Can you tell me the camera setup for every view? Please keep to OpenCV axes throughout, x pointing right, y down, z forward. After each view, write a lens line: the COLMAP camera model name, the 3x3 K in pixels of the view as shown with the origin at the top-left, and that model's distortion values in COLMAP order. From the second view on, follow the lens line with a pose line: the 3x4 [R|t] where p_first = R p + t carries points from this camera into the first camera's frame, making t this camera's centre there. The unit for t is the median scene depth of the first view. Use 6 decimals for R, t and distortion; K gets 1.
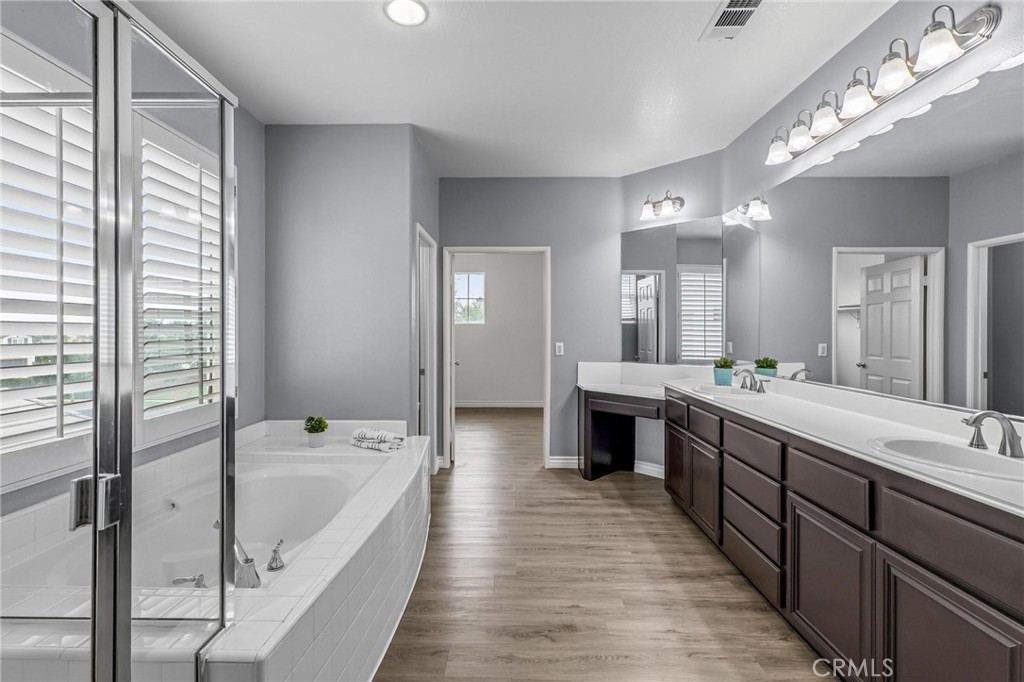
lens RADIAL K [[466.1, 0, 511.7], [0, 466.1, 335.1], [0, 0, 1]] dist [-0.000180, 0.000438]
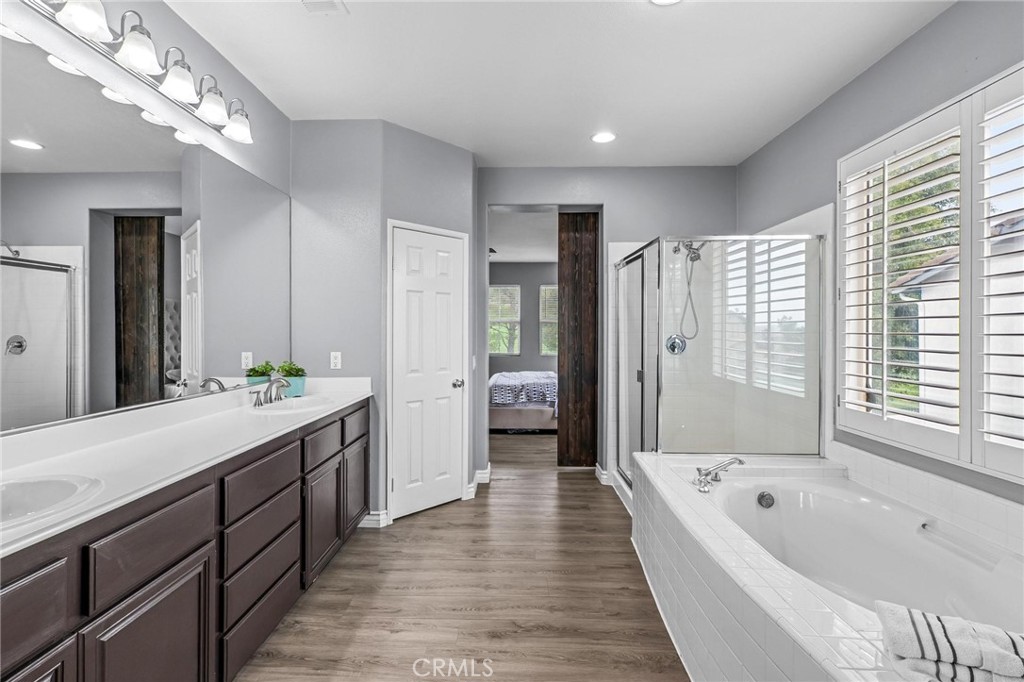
lens RADIAL K [[453.0, 0, 509.2], [0, 453.0, 334.5], [0, 0, 1]] dist [0.001572, 0.000074]
pose [[-0.999836, 0.004033, 0.017639, 0.076420], [0.004321, 0.999857, 0.016335, -0.023186], [-0.017570, 0.016409, -0.999711, 1.984524]]
